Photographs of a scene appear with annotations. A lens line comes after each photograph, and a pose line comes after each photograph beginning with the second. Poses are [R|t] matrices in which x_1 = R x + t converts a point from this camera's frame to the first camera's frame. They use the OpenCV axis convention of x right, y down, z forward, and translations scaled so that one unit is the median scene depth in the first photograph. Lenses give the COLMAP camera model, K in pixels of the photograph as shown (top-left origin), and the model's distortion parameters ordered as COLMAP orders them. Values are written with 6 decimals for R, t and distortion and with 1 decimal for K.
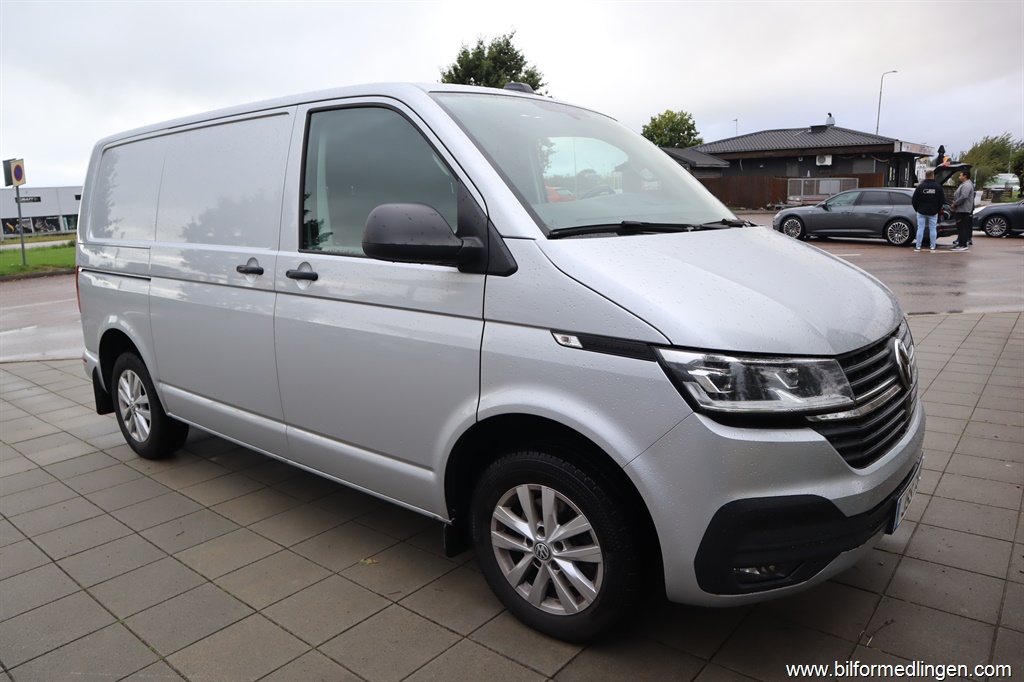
lens RADIAL K [[705.3, 0, 509.6], [0, 705.3, 341.5], [0, 0, 1]] dist [-0.123832, 0.074901]
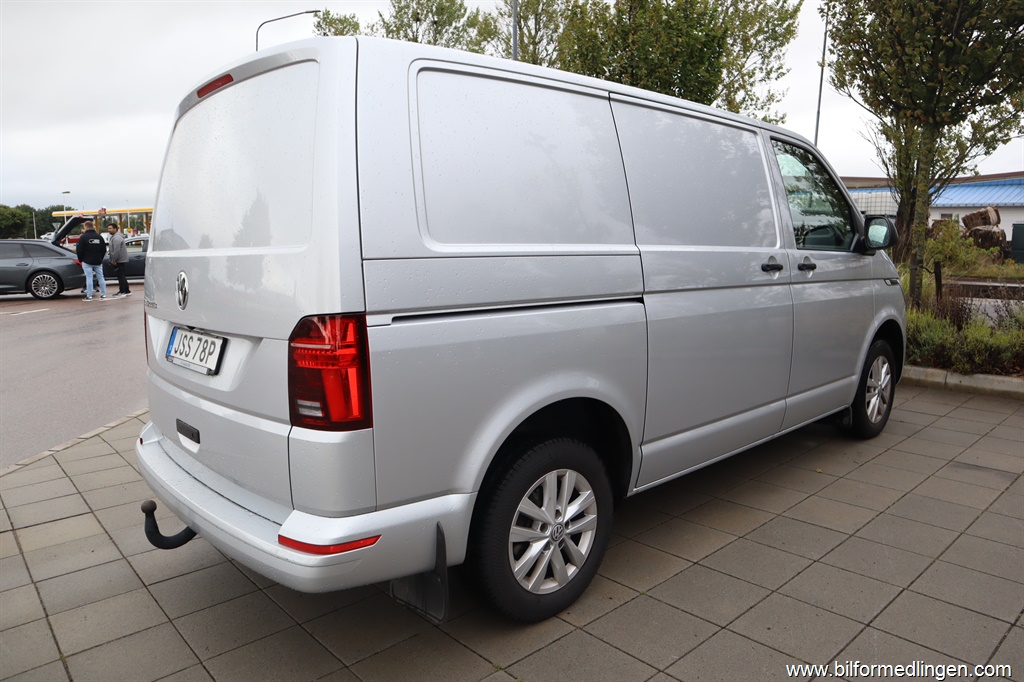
lens RADIAL K [[705.3, 0, 509.6], [0, 705.3, 341.5], [0, 0, 1]] dist [-0.123832, 0.074901]
pose [[0.154141, -0.113837, 0.981469, -1.702266], [0.201548, 0.976077, 0.081558, -0.180819], [-0.967274, 0.185242, 0.173397, 1.378847]]
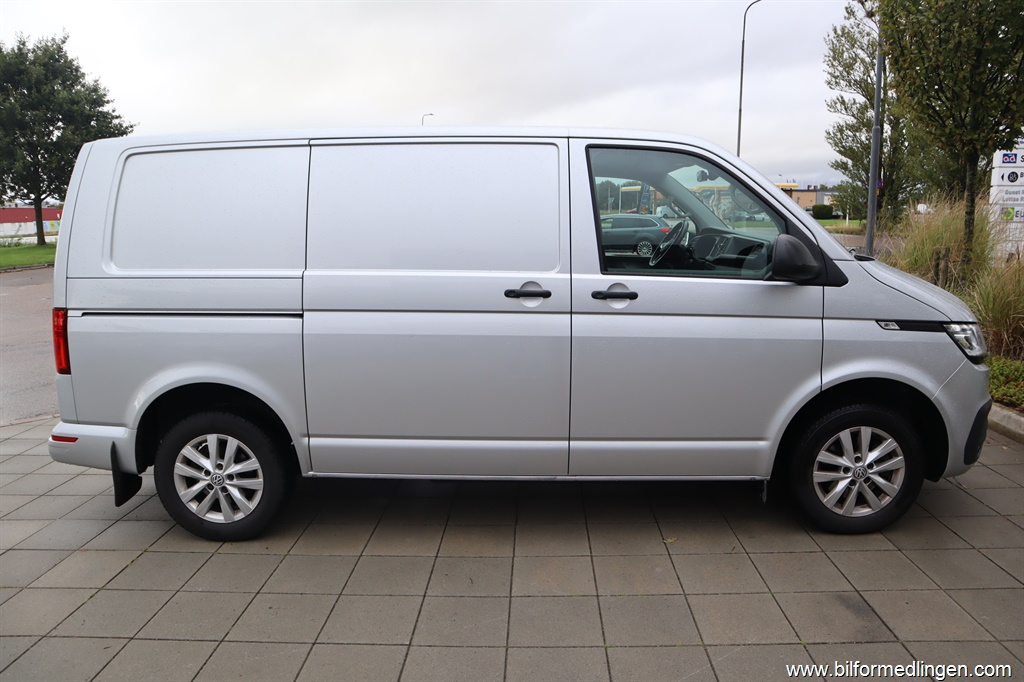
lens RADIAL K [[705.3, 0, 509.6], [0, 705.3, 341.5], [0, 0, 1]] dist [-0.123832, 0.074901]
pose [[0.794379, -0.079903, 0.602144, -1.135490], [0.105040, 0.994446, -0.006613, -0.033790], [-0.598271, 0.068502, 0.798360, 0.226678]]
